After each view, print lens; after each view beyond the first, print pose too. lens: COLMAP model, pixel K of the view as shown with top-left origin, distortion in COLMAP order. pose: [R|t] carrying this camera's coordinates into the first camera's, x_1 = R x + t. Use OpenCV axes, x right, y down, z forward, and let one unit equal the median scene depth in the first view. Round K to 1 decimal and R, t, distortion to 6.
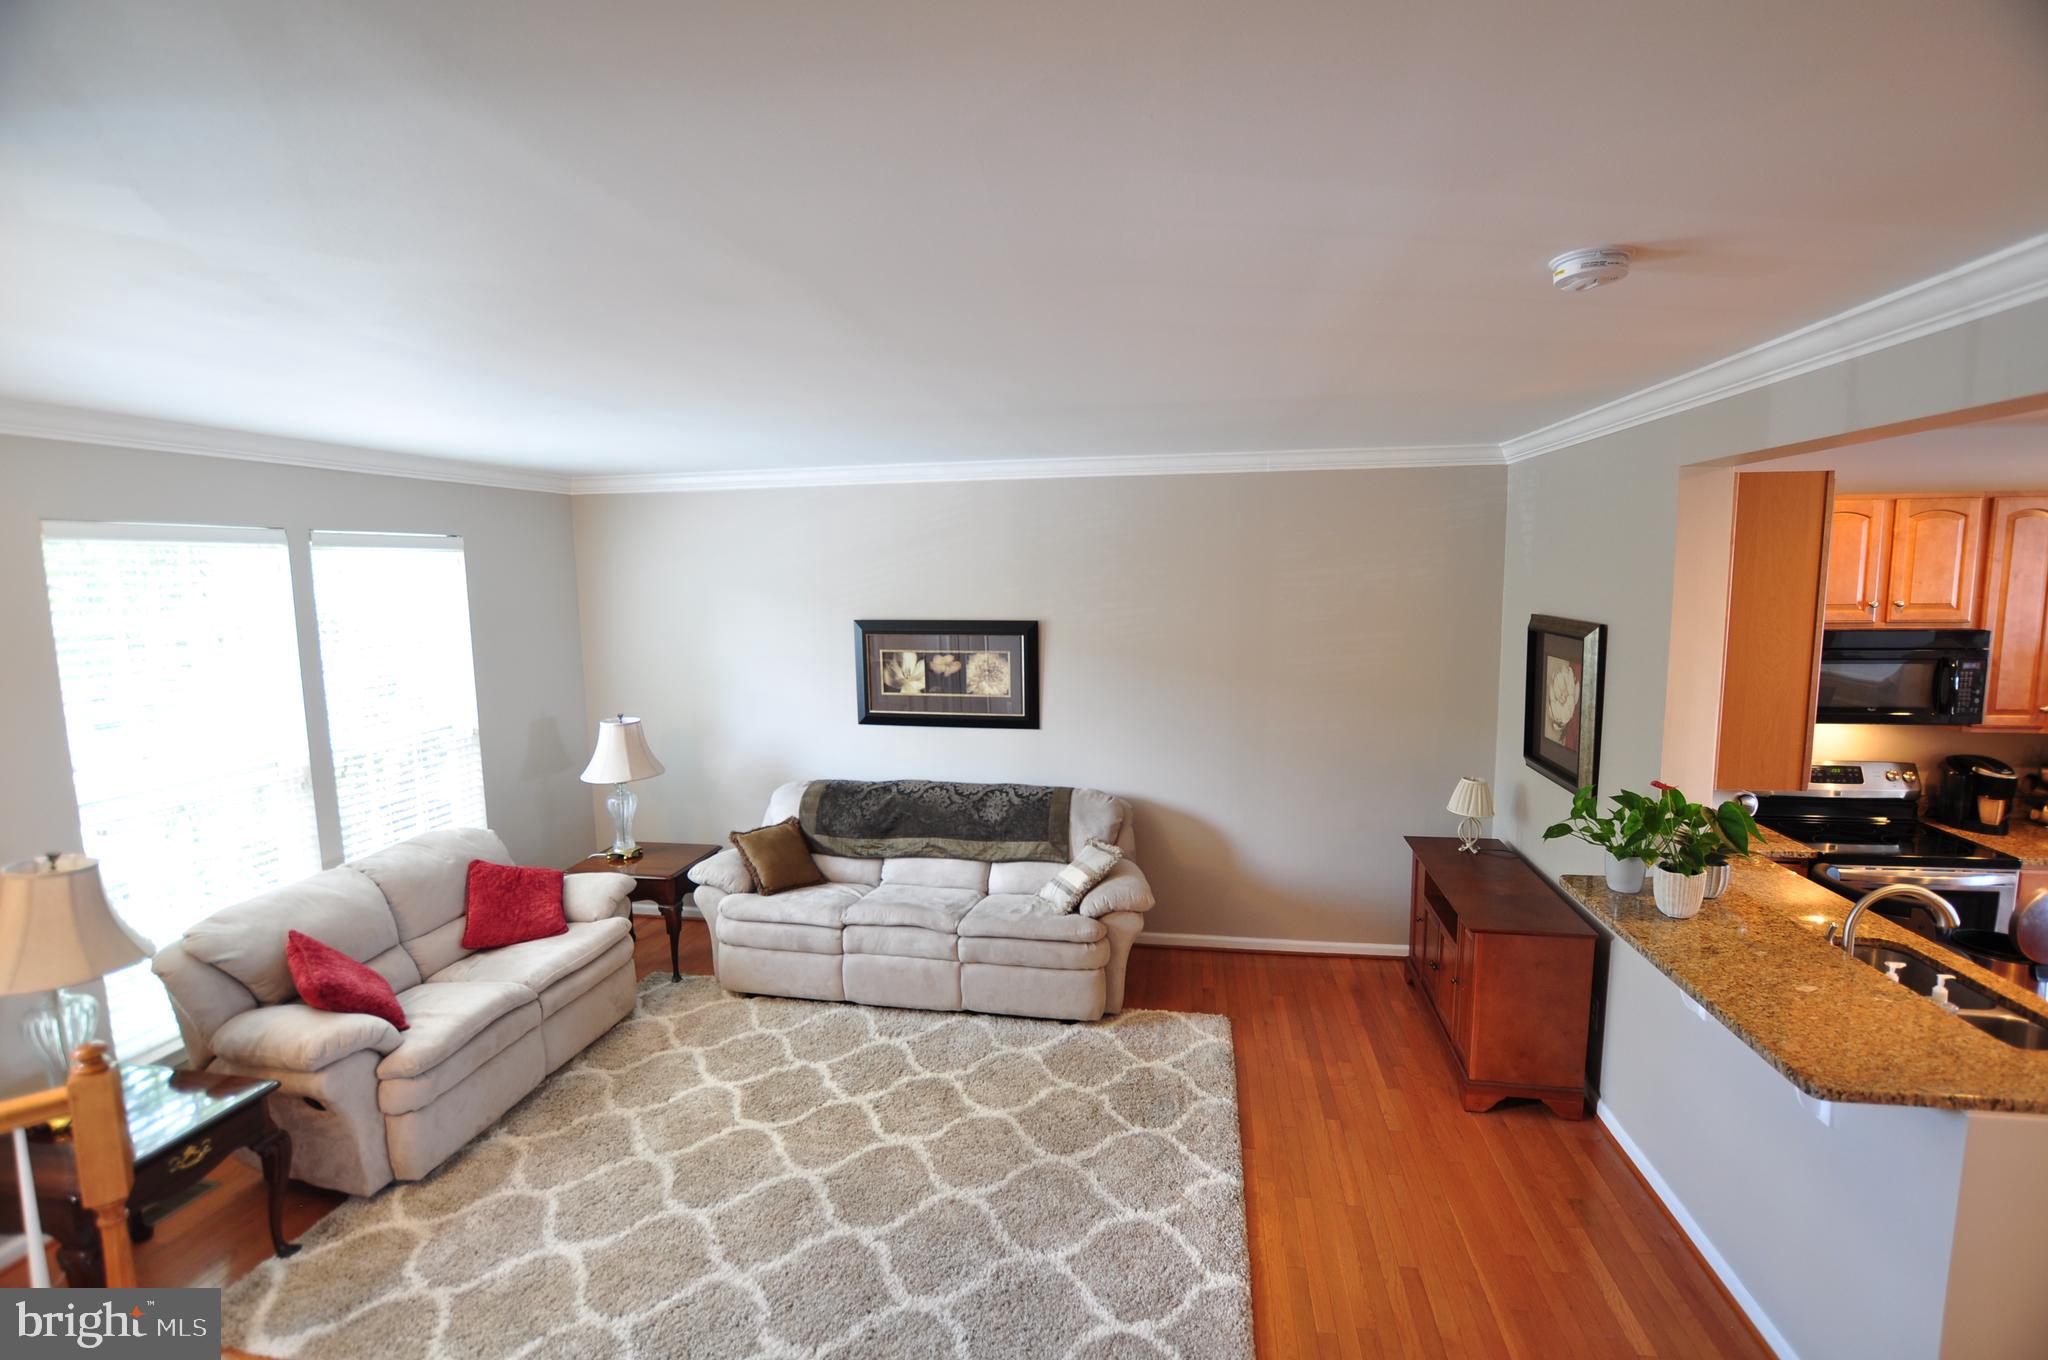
lens RADIAL K [[905.3, 0, 1033.2], [0, 905.3, 669.6], [0, 0, 1]] dist [-0.031295, 0.003426]
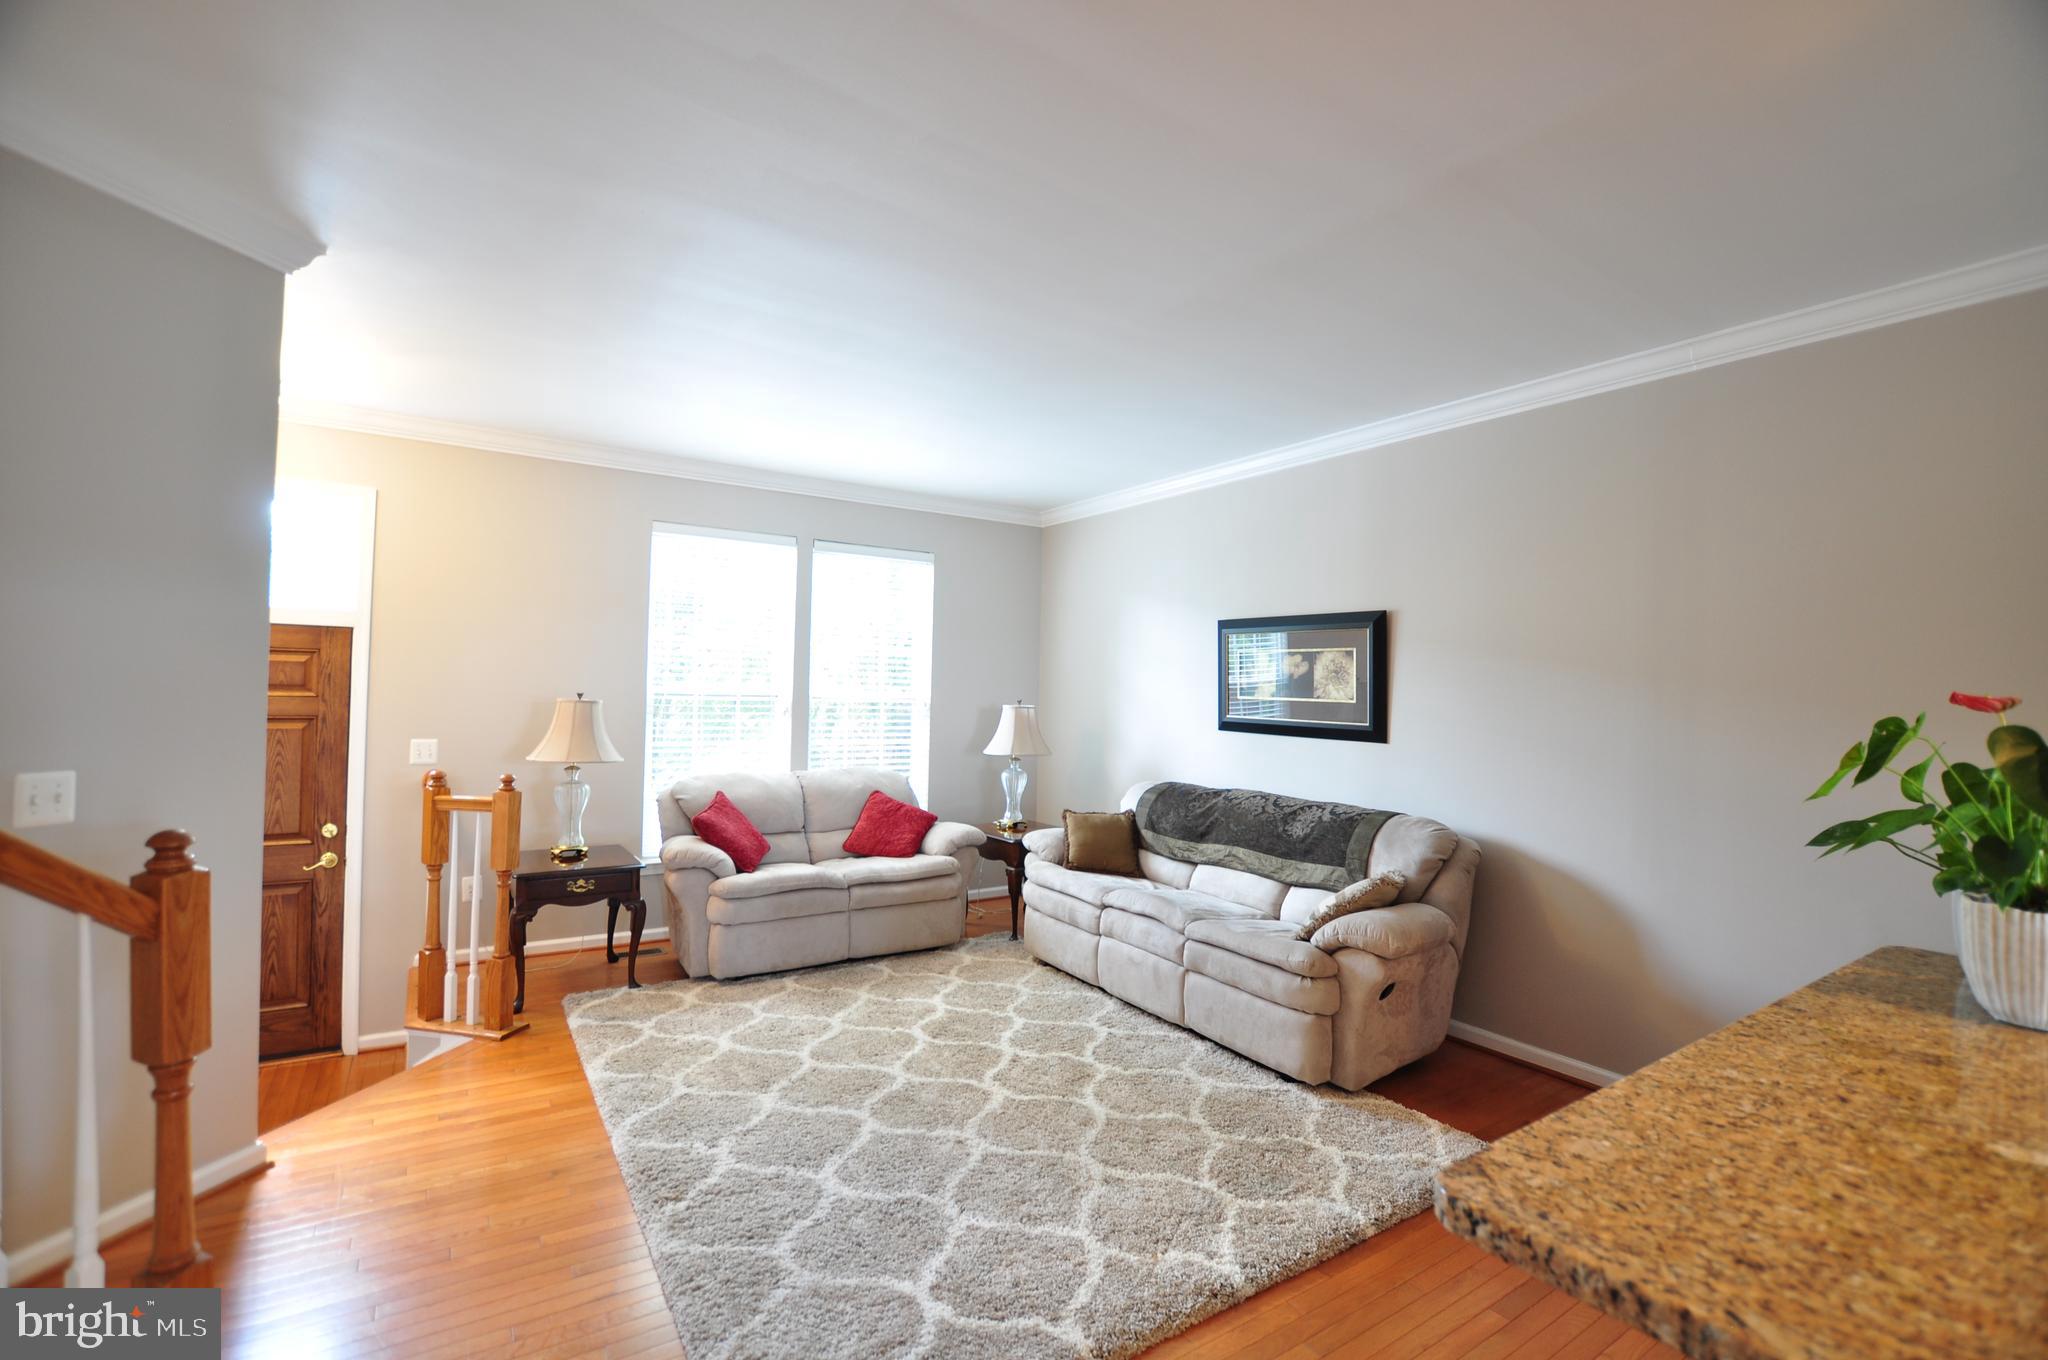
lens RADIAL K [[905.3, 0, 1028.9], [0, 905.3, 673.2], [0, 0, 1]] dist [-0.031295, 0.003426]
pose [[0.687940, 0.016106, -0.725588, 0.449660], [-0.114200, 0.989702, -0.086306, 0.132558], [0.716726, 0.142236, 0.682695, 0.248326]]
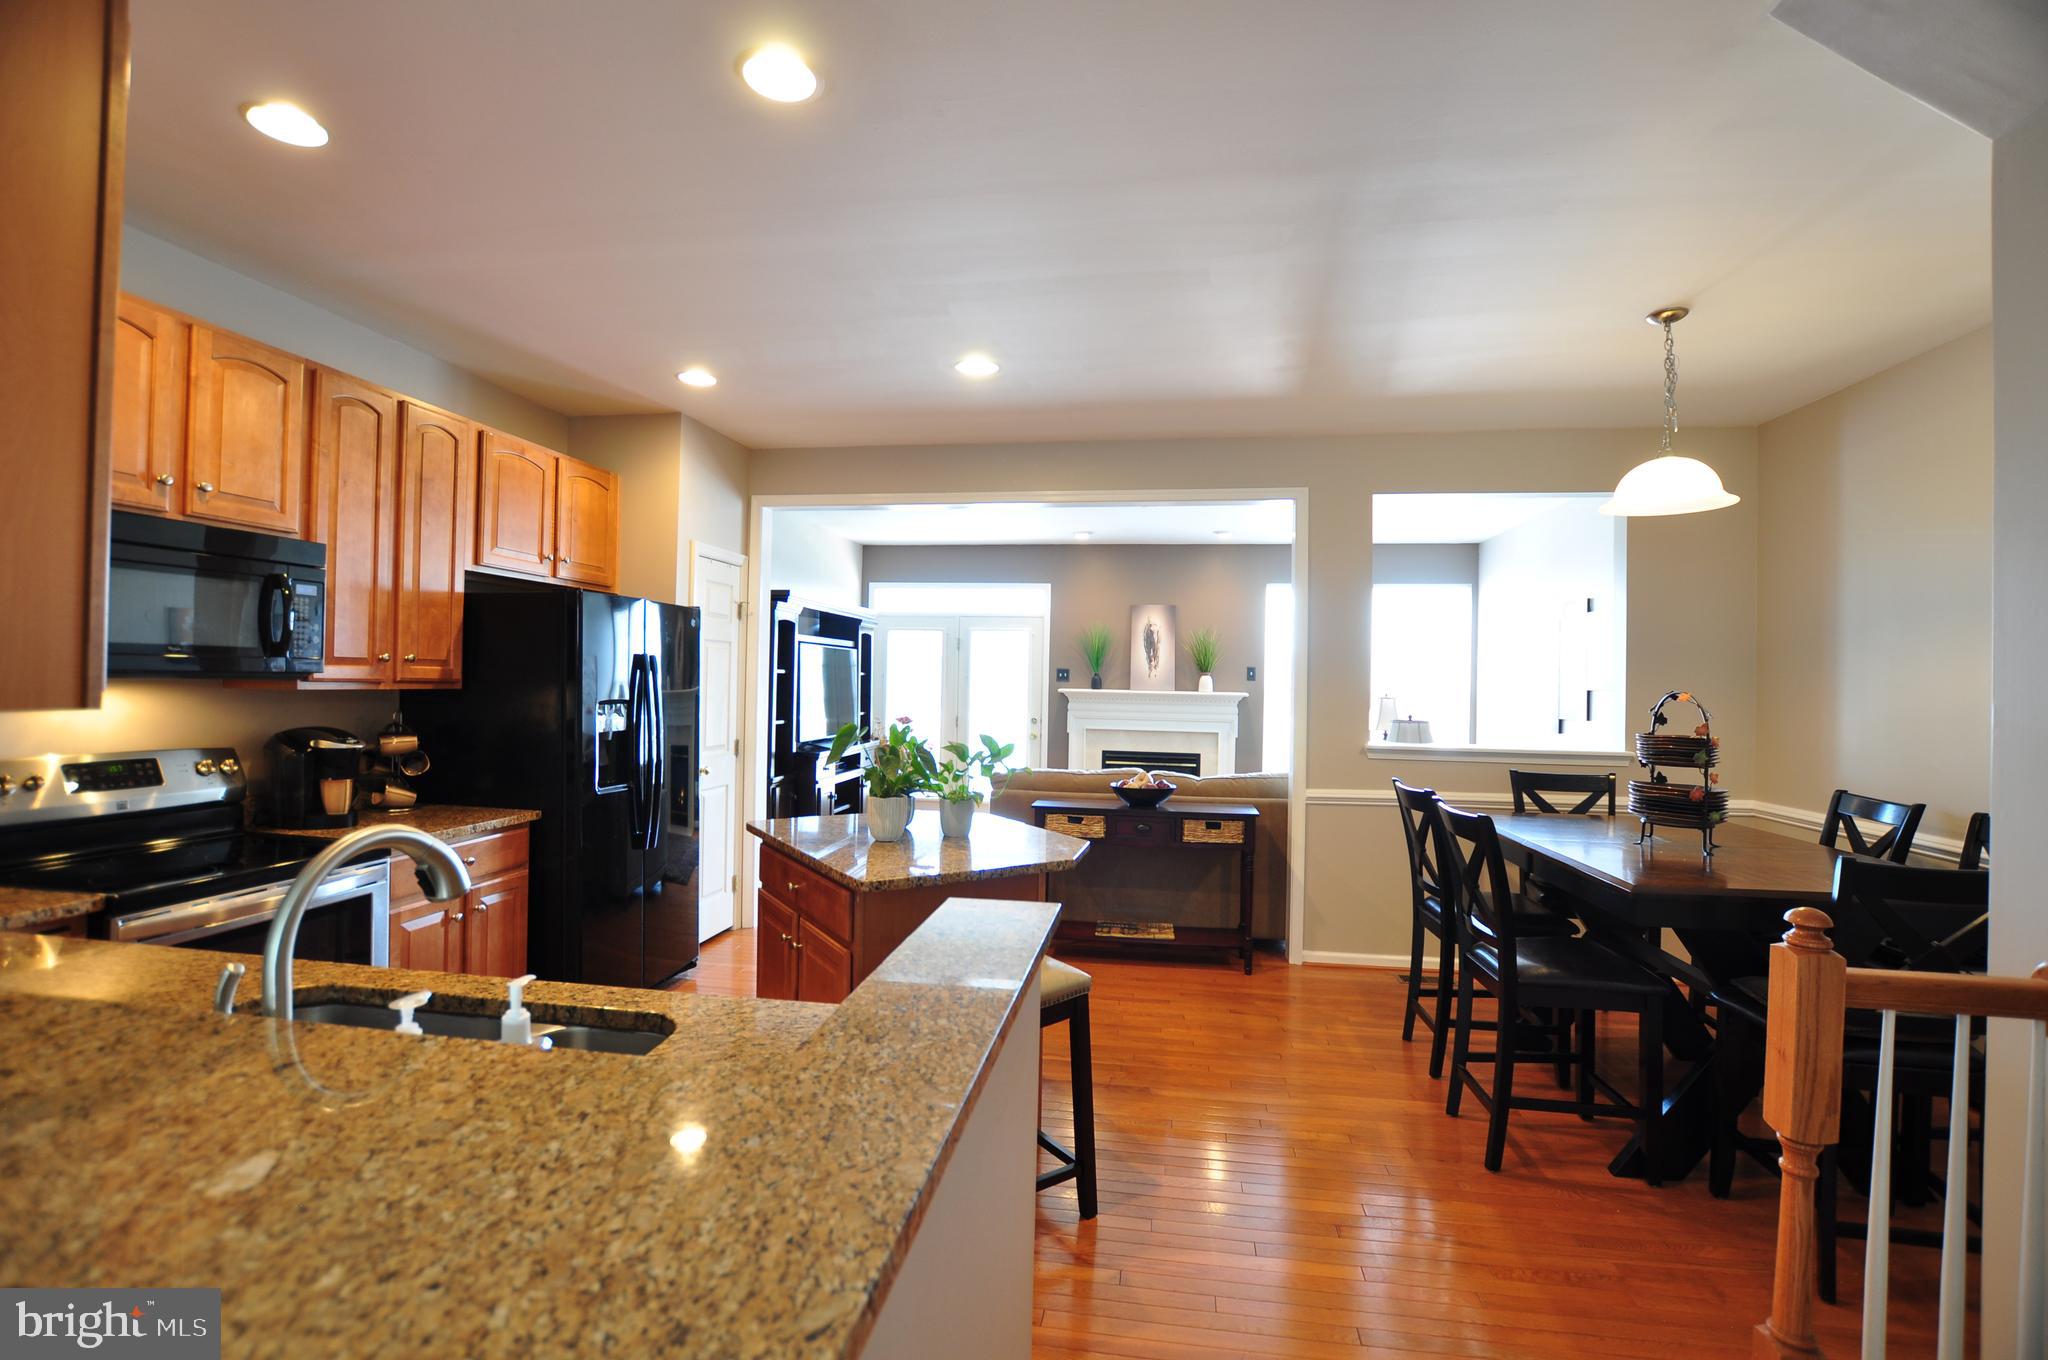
lens RADIAL K [[905.3, 0, 1021.8], [0, 905.3, 675.2], [0, 0, 1]] dist [-0.031295, 0.003426]
pose [[-0.006269, 0.023445, 0.999705, 0.311422], [0.097050, 0.995020, -0.022726, 0.122819], [-0.995260, 0.096879, -0.008513, 0.389175]]
